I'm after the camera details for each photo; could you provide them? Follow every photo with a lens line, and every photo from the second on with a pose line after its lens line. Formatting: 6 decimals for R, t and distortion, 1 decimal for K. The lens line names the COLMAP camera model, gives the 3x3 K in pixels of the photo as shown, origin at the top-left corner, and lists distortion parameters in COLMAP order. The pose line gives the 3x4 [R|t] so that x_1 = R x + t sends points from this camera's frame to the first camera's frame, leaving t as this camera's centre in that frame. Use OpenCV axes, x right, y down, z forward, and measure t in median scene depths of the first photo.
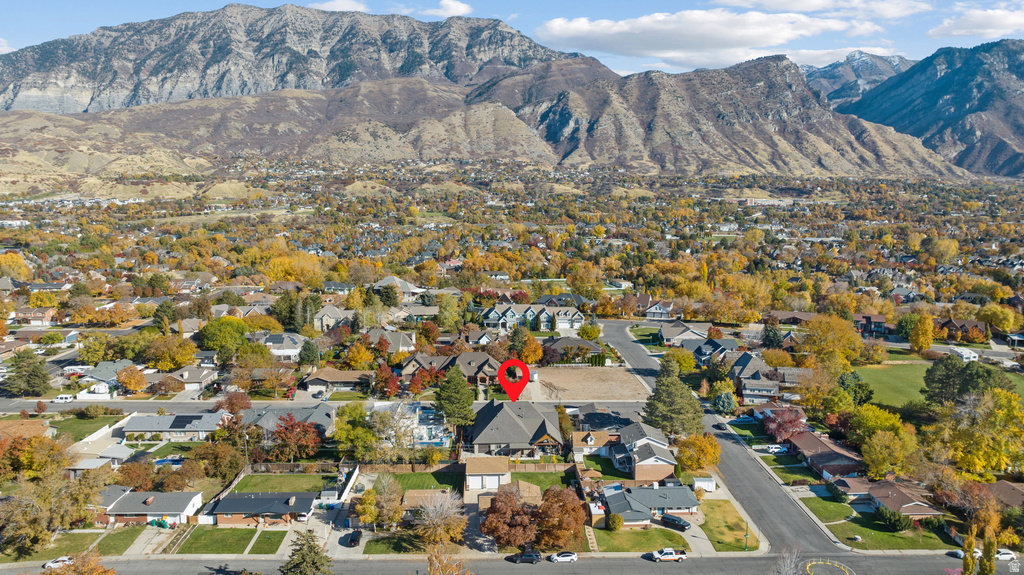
lens RADIAL K [[721.8, 0, 512.0], [0, 721.8, 287.5], [0, 0, 1]] dist [-0.045976, 0.049364]
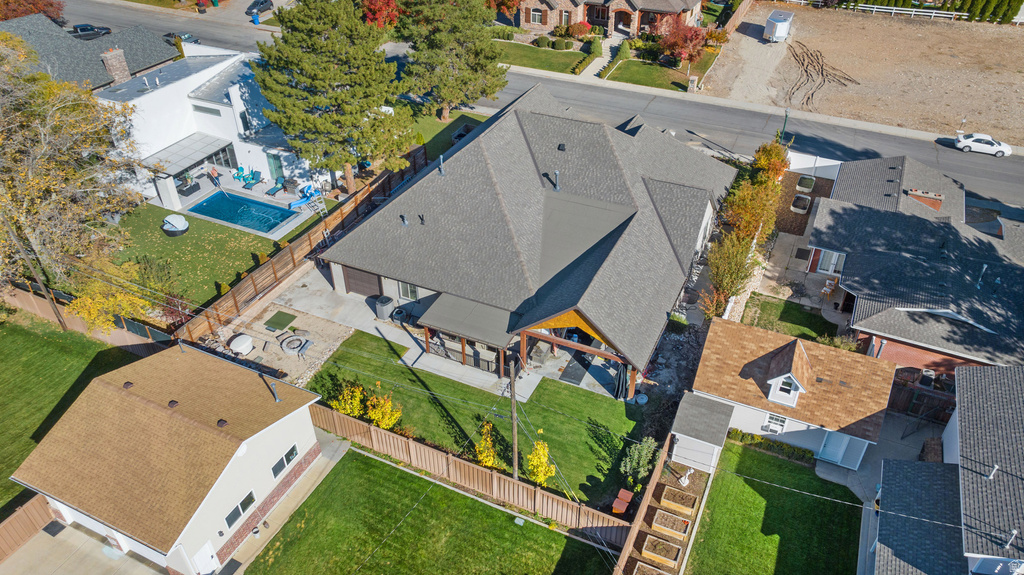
lens RADIAL K [[721.8, 0, 512.0], [0, 721.8, 287.5], [0, 0, 1]] dist [-0.045976, 0.049364]
pose [[0.893170, 0.260569, -0.366540, 0.071938], [-0.054829, 0.872054, 0.486330, 0.063321], [0.446365, -0.414278, 0.793178, 0.548914]]
